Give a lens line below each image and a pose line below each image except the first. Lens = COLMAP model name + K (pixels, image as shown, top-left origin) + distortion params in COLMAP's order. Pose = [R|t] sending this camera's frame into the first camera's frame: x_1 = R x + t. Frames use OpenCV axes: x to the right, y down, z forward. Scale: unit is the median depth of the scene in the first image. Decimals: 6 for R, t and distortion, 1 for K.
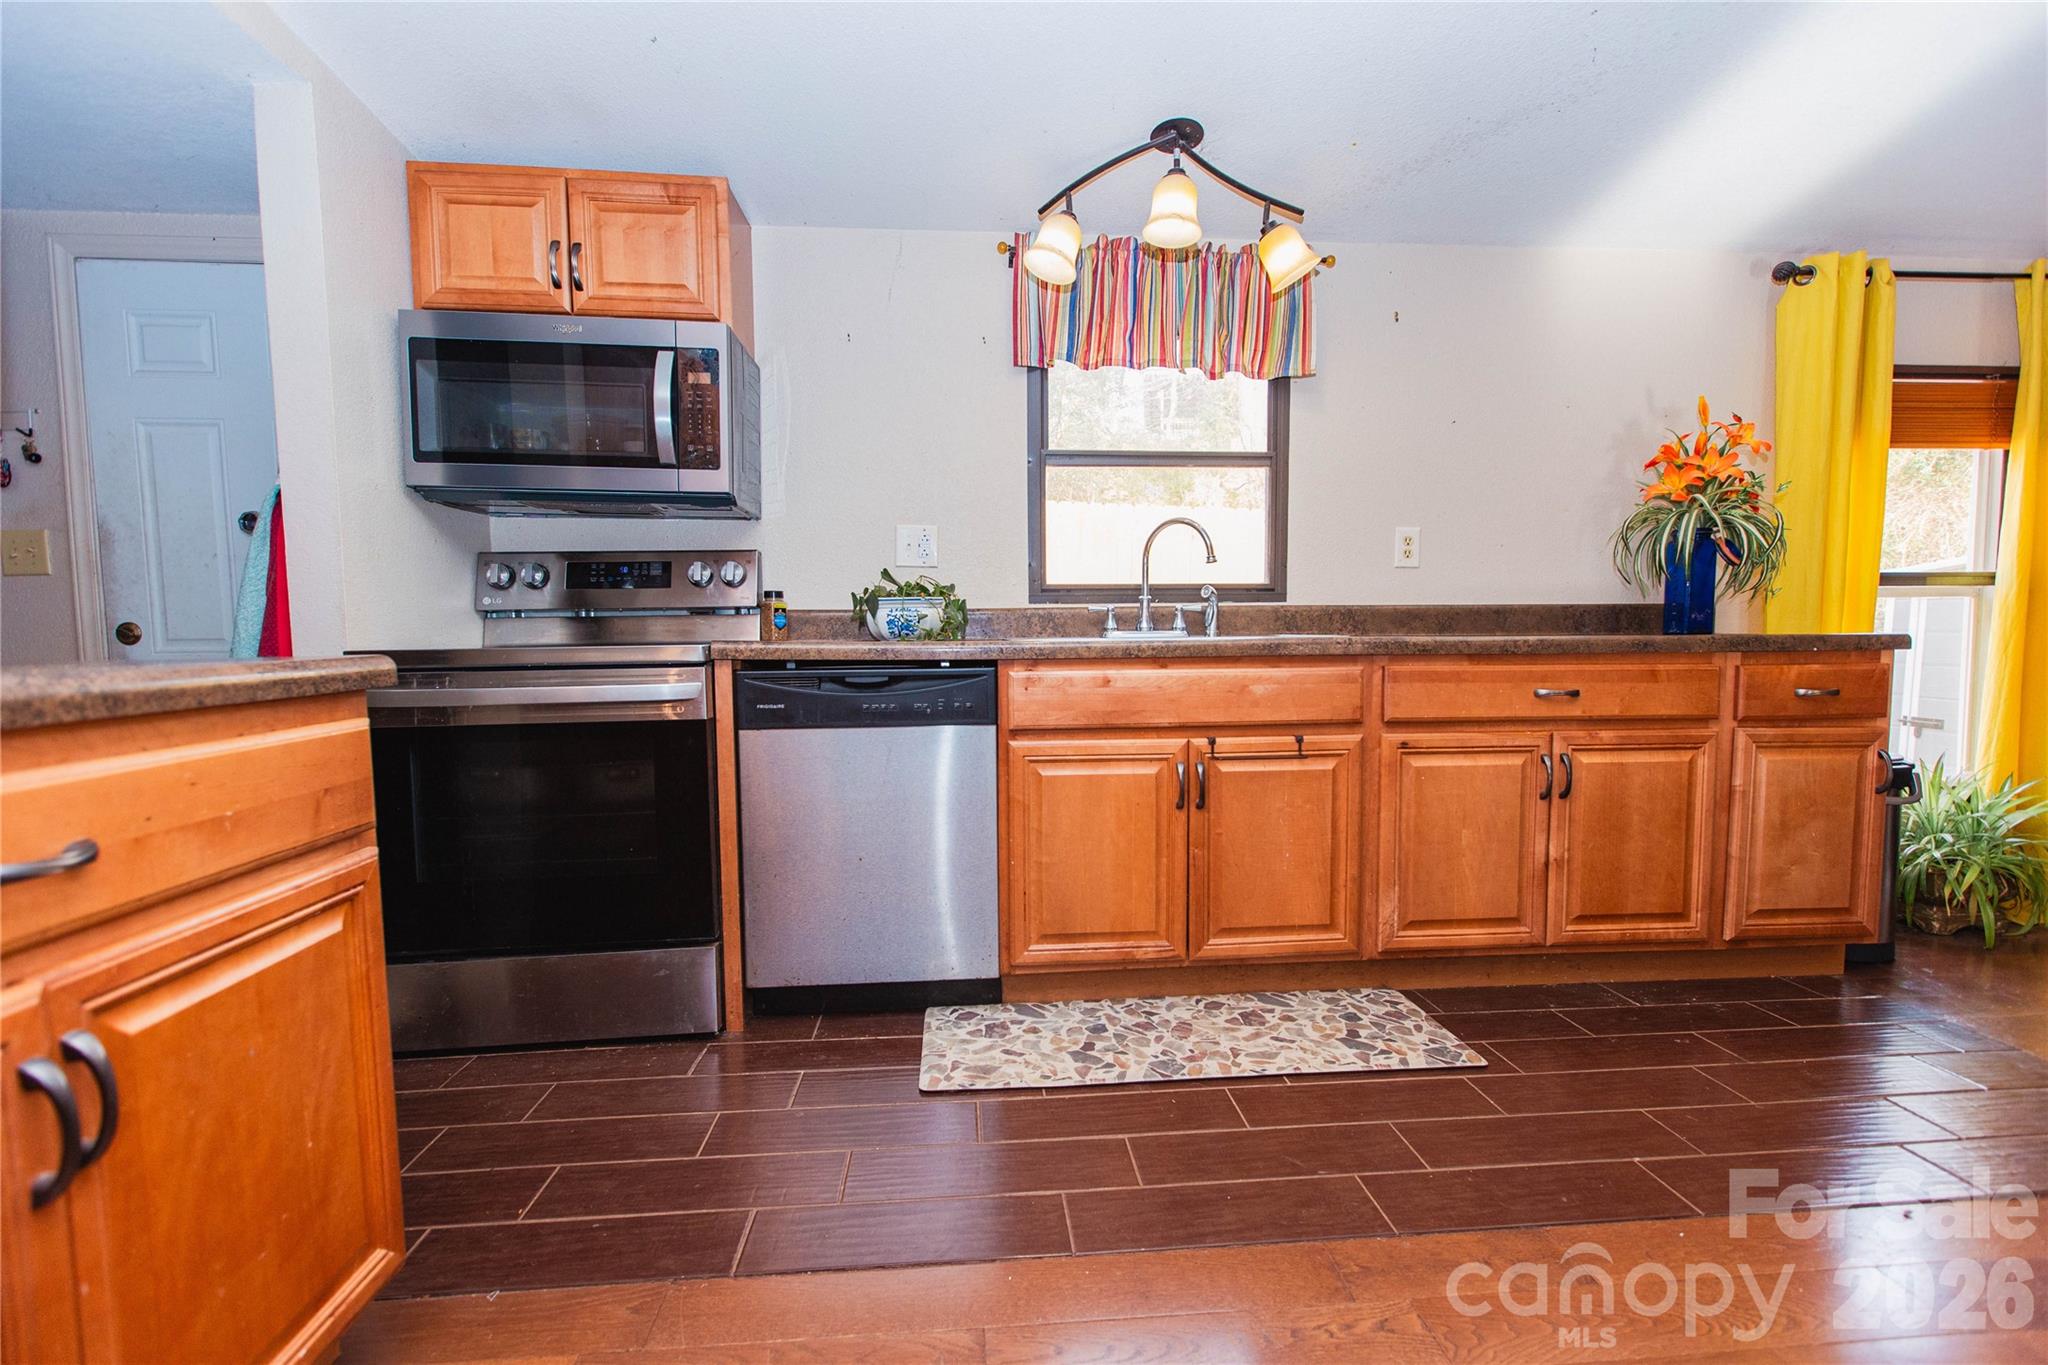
lens RADIAL K [[916.3, 0, 1027.3], [0, 916.3, 696.7], [0, 0, 1]] dist [0.000400, -0.000200]
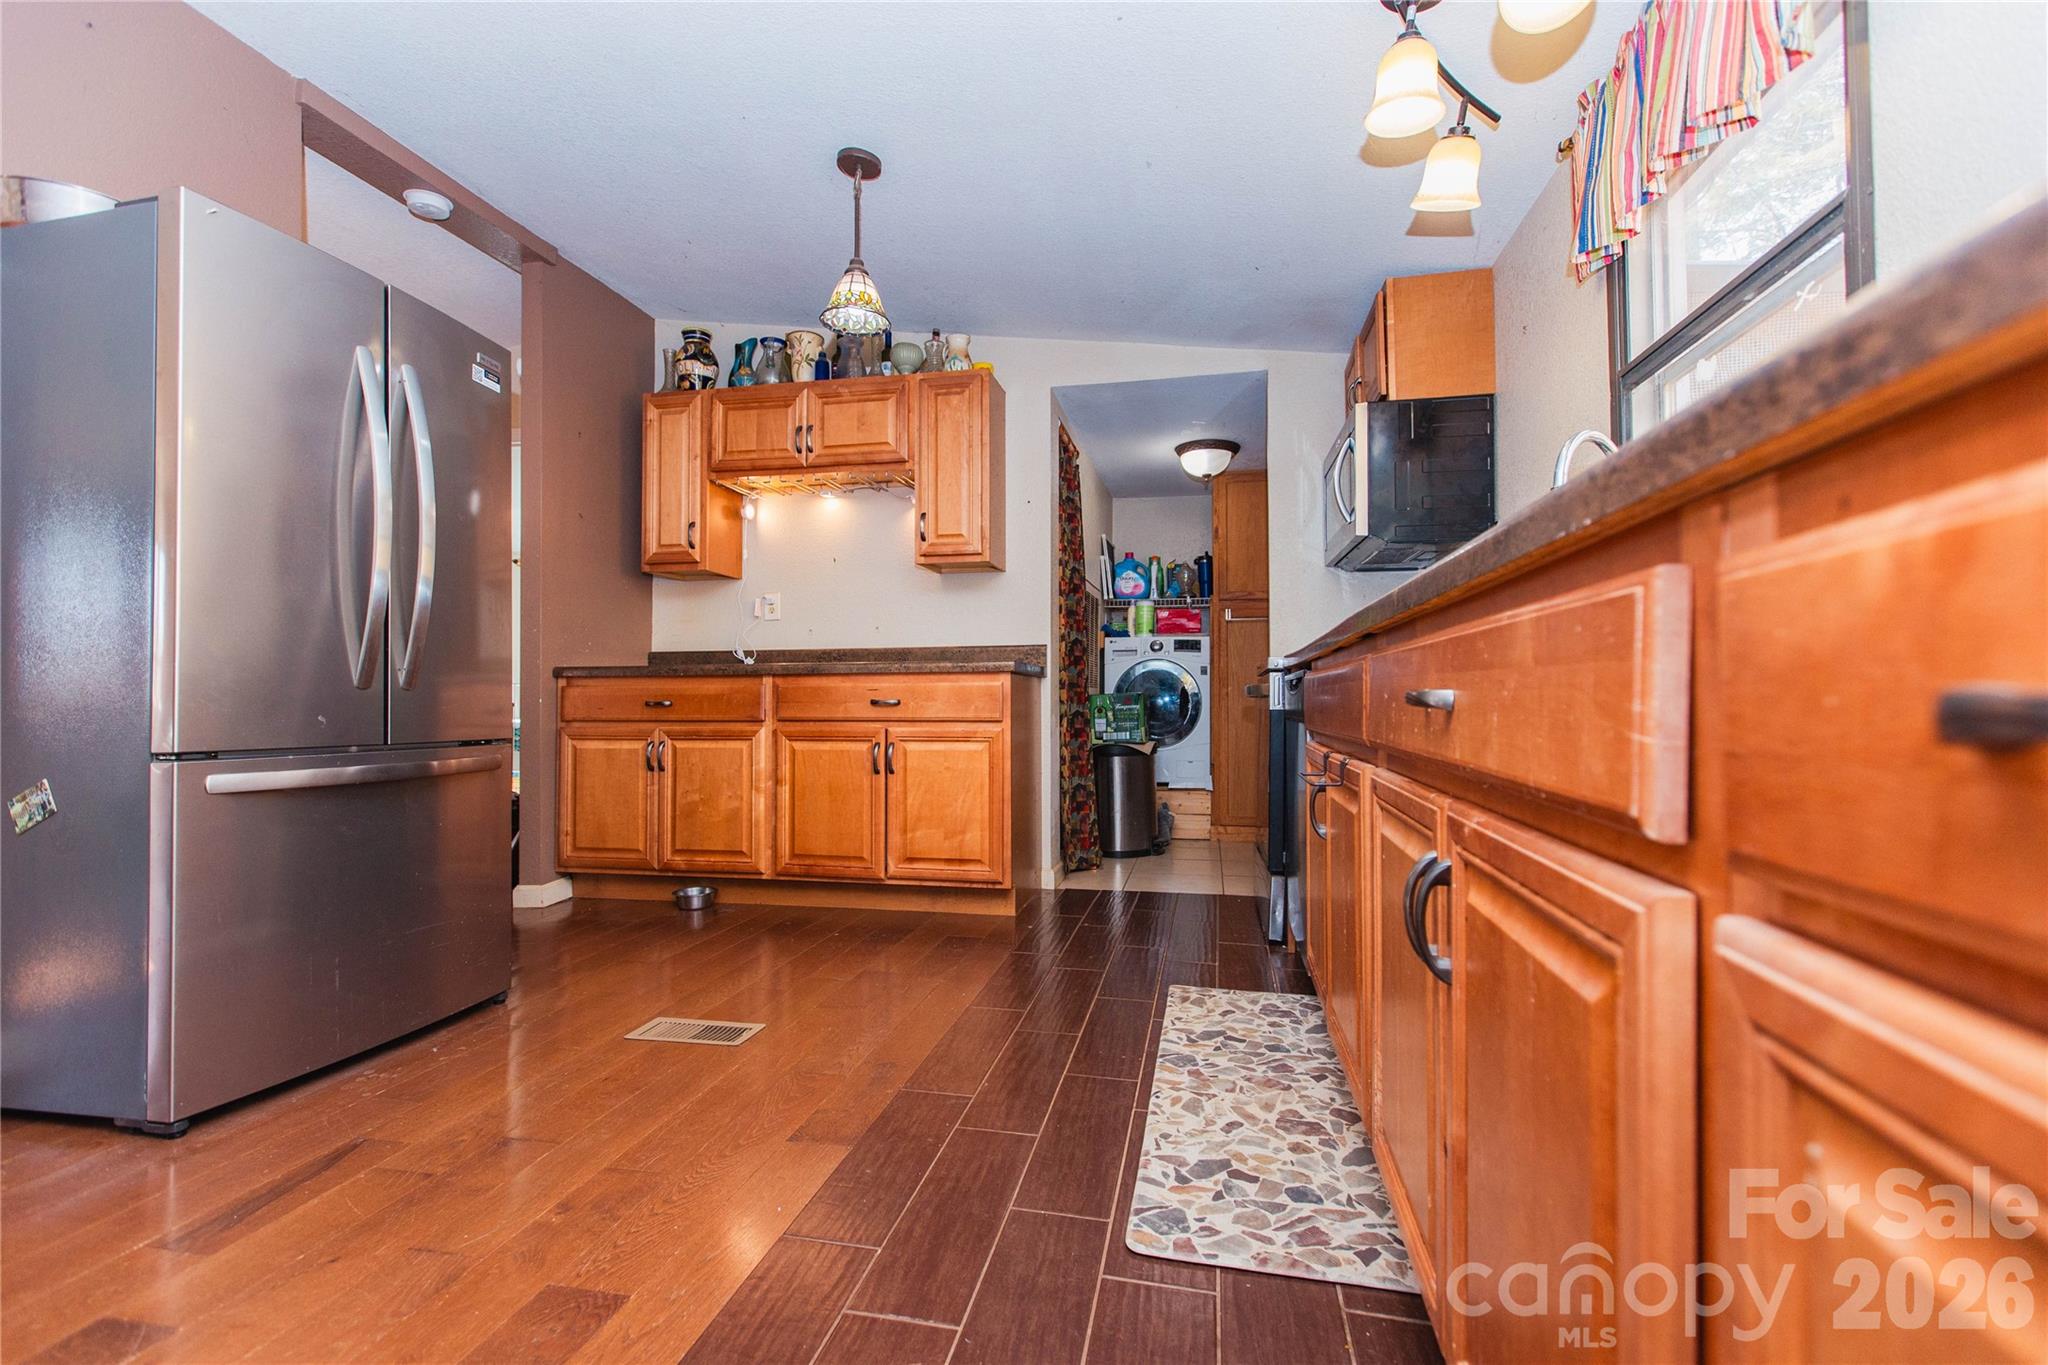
lens RADIAL K [[912.6, 0, 1019.6], [0, 912.6, 681.0], [0, 0, 1]] dist [0.011899, 0.000046]
pose [[-0.287229, -0.013510, -0.957767, 0.996519], [-0.071761, 0.997394, 0.007451, -0.001971], [0.955170, 0.070870, -0.287450, 0.933455]]
